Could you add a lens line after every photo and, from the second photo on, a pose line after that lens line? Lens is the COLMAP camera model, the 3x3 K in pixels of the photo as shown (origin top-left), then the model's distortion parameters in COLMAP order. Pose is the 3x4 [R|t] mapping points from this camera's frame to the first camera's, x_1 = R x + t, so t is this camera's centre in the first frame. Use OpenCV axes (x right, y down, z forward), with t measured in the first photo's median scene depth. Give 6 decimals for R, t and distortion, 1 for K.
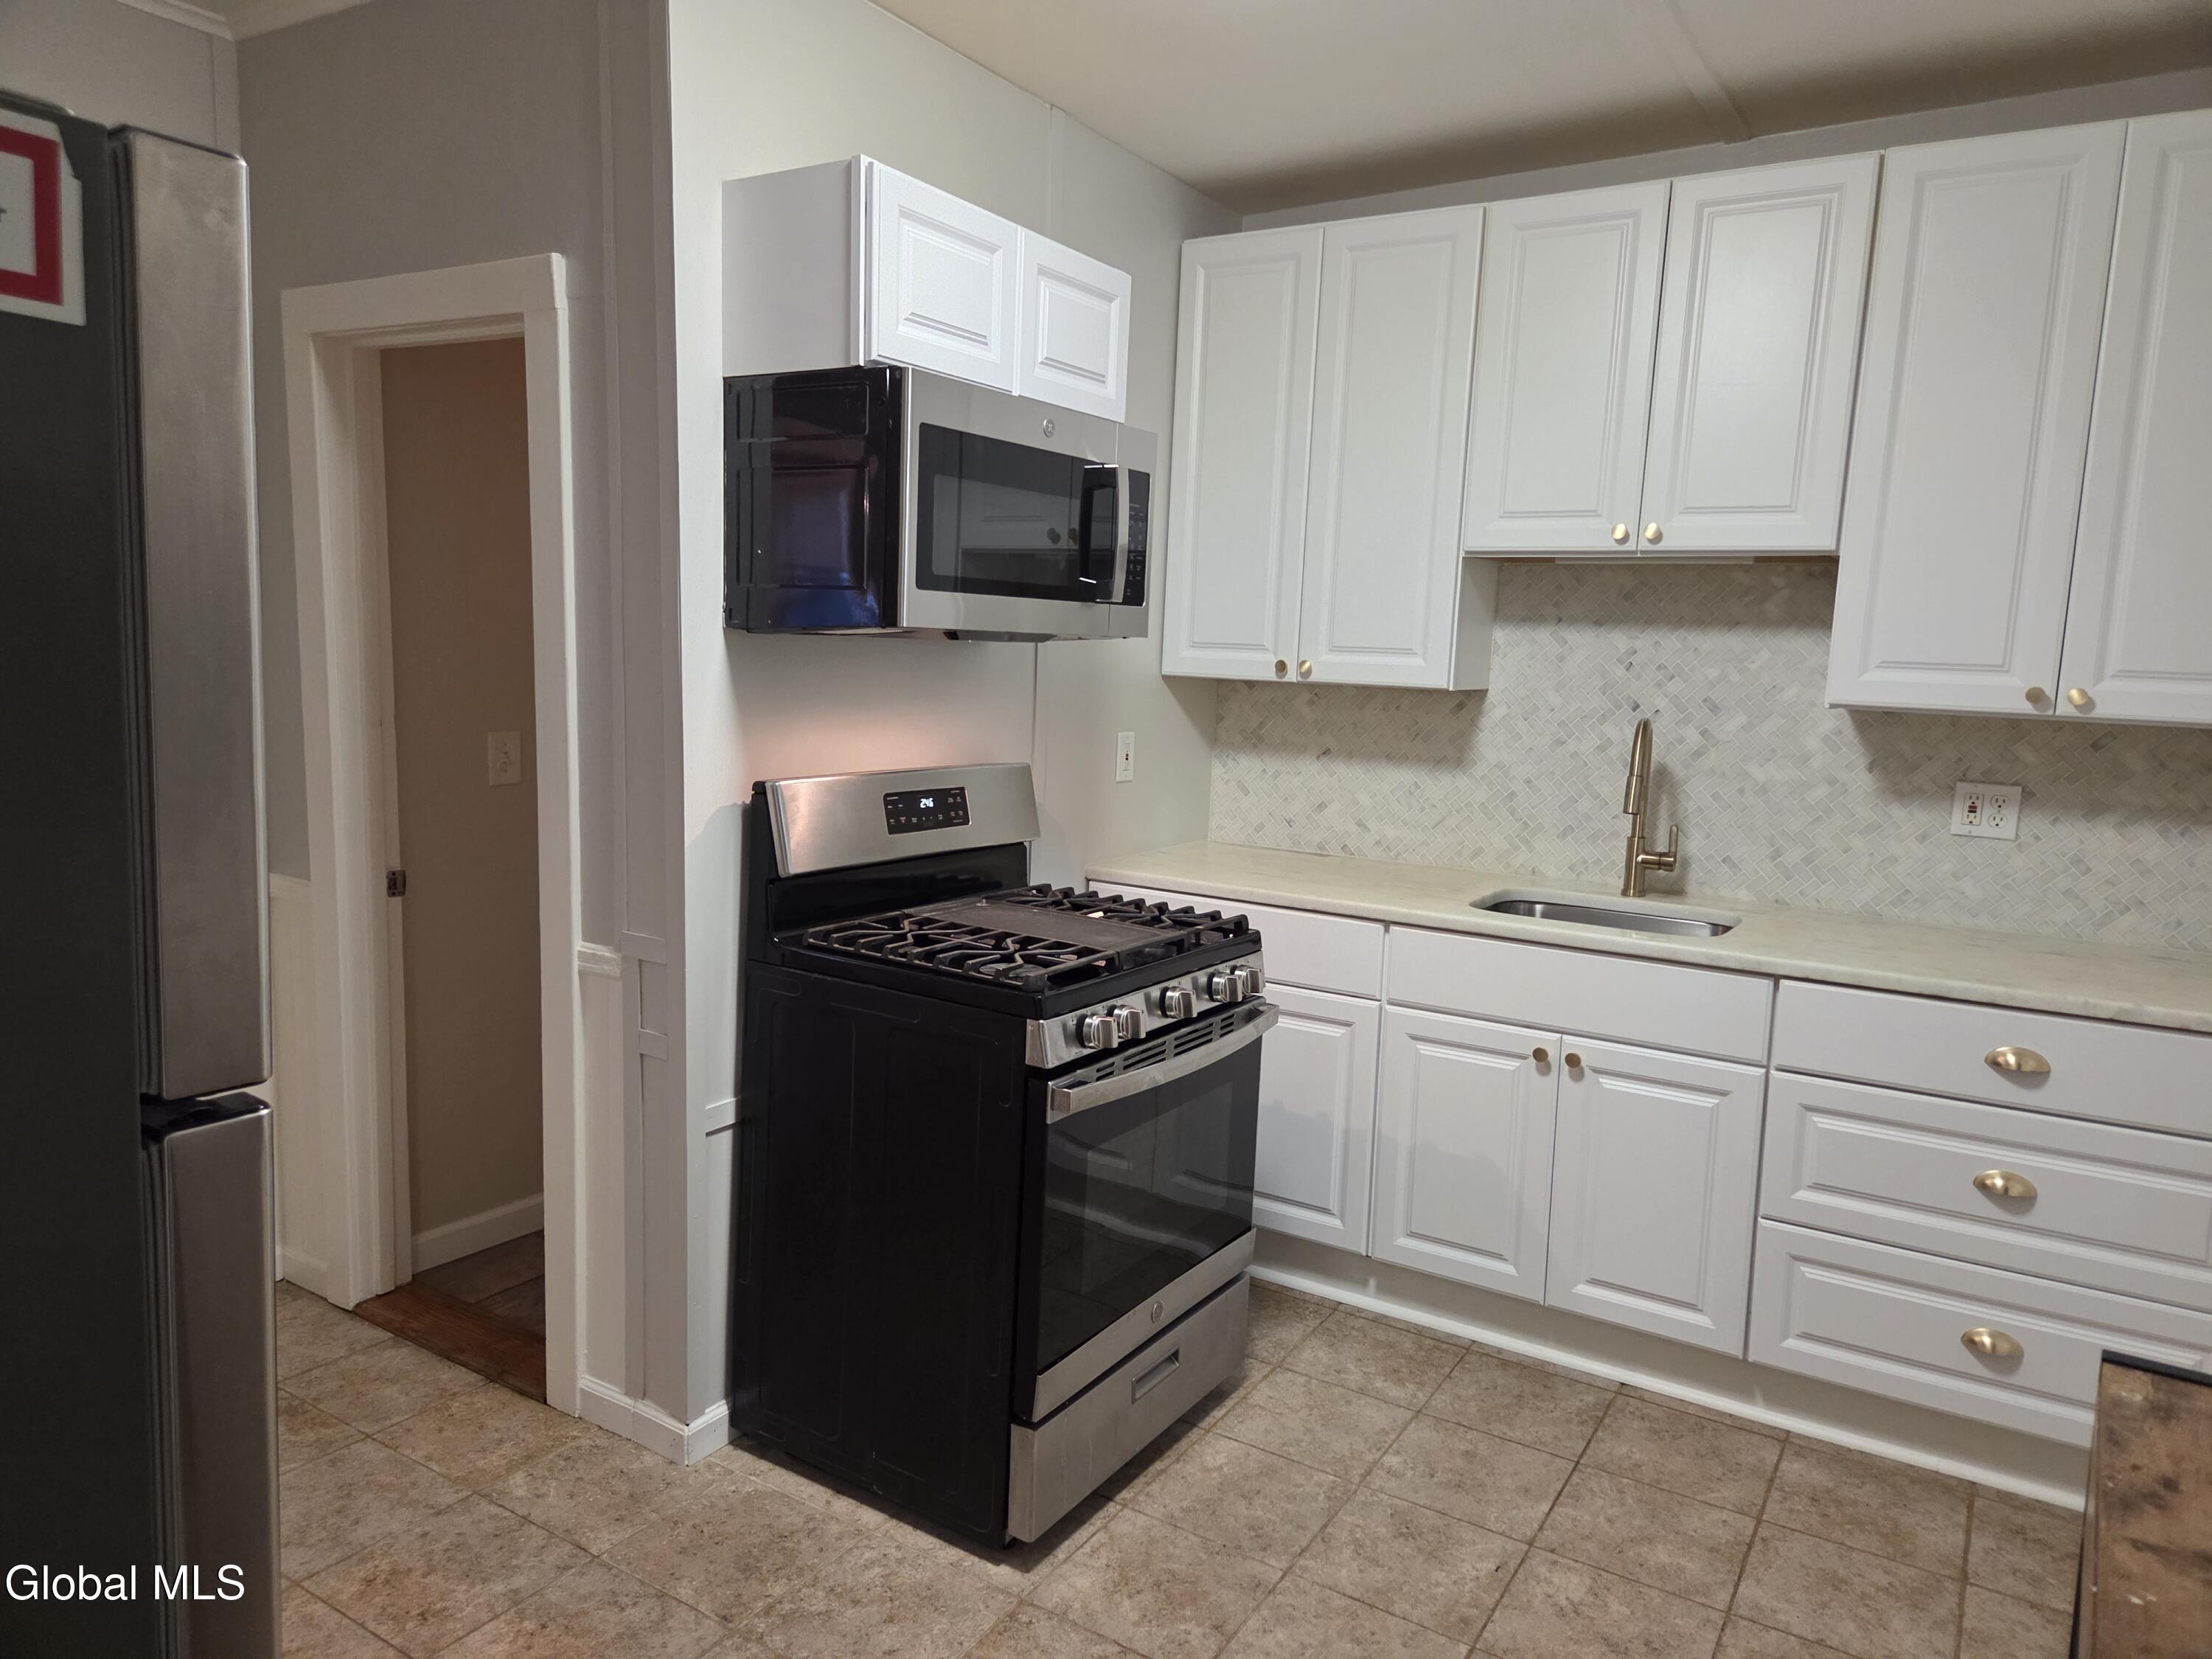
lens RADIAL K [[1464.0, 0, 1095.7], [0, 1464.0, 826.4], [0, 0, 1]] dist [0.006937, 0.000837]
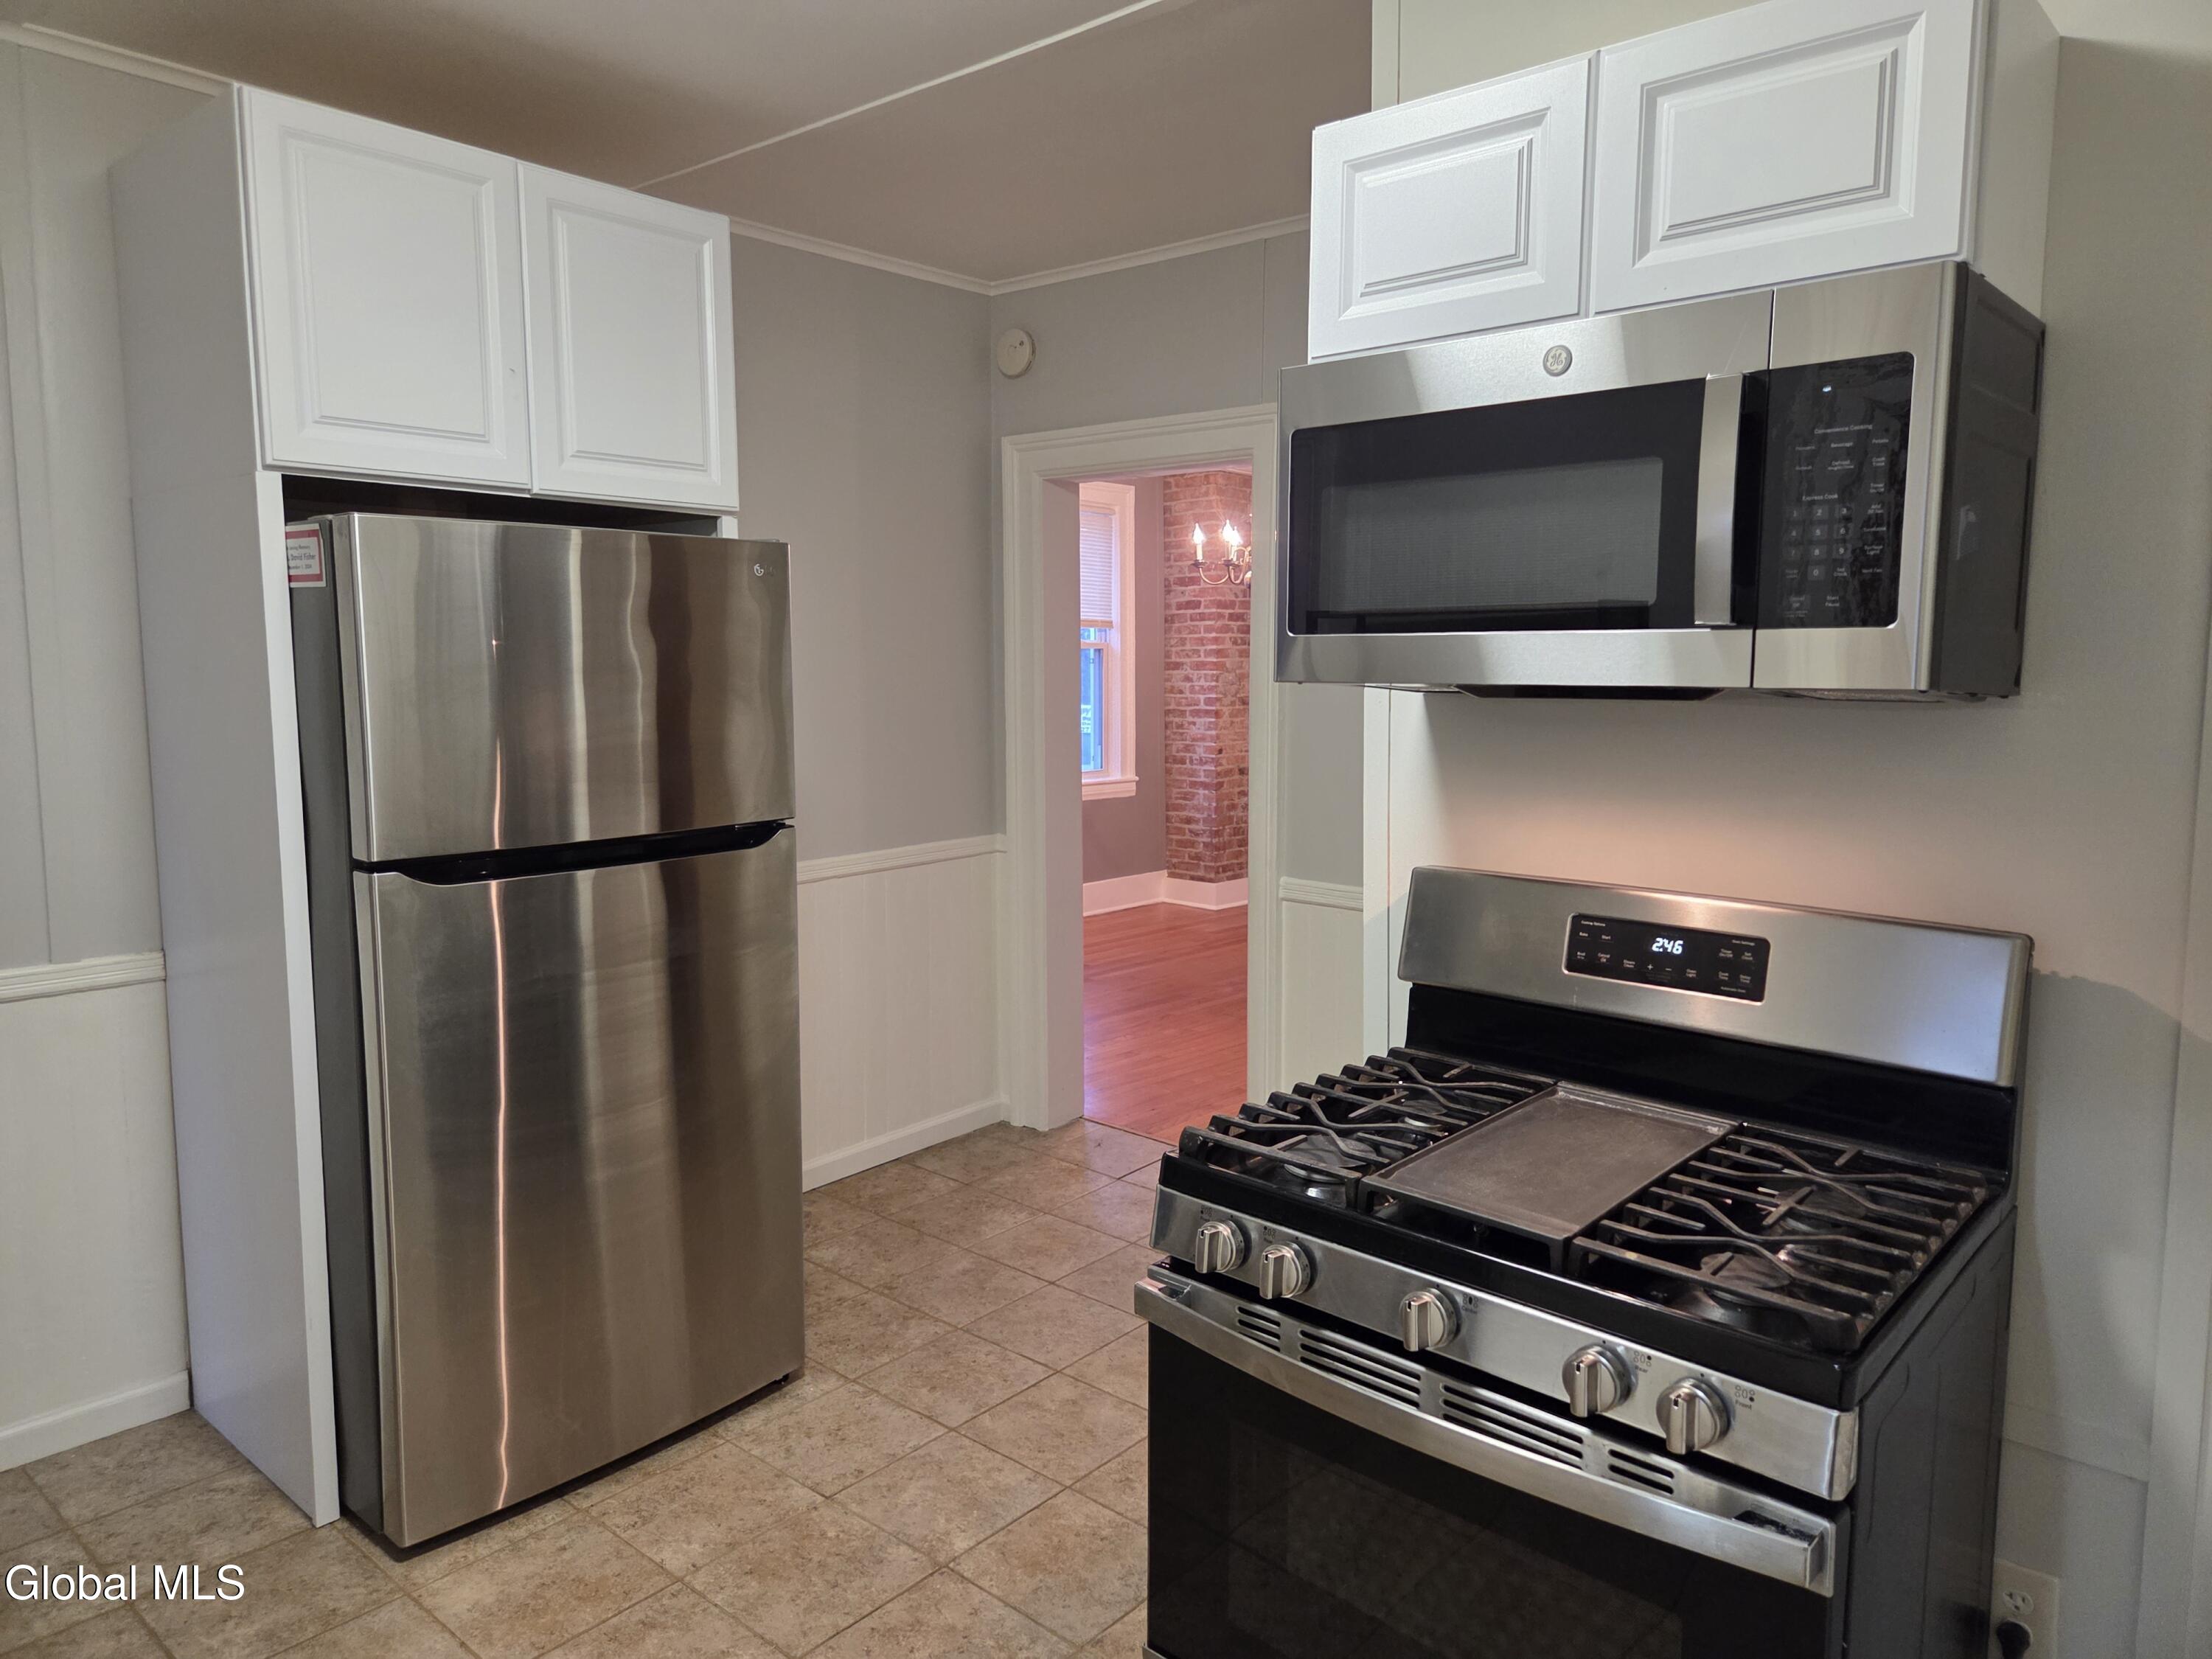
lens RADIAL K [[1464.0, 0, 1107.5], [0, 1464.0, 826.1], [0, 0, 1]] dist [0.006937, 0.000837]
pose [[-0.167295, 0.071676, -0.983298, 0.483508], [-0.138935, 0.985687, 0.095488, -0.082063], [0.976068, 0.152589, -0.154942, 0.715992]]
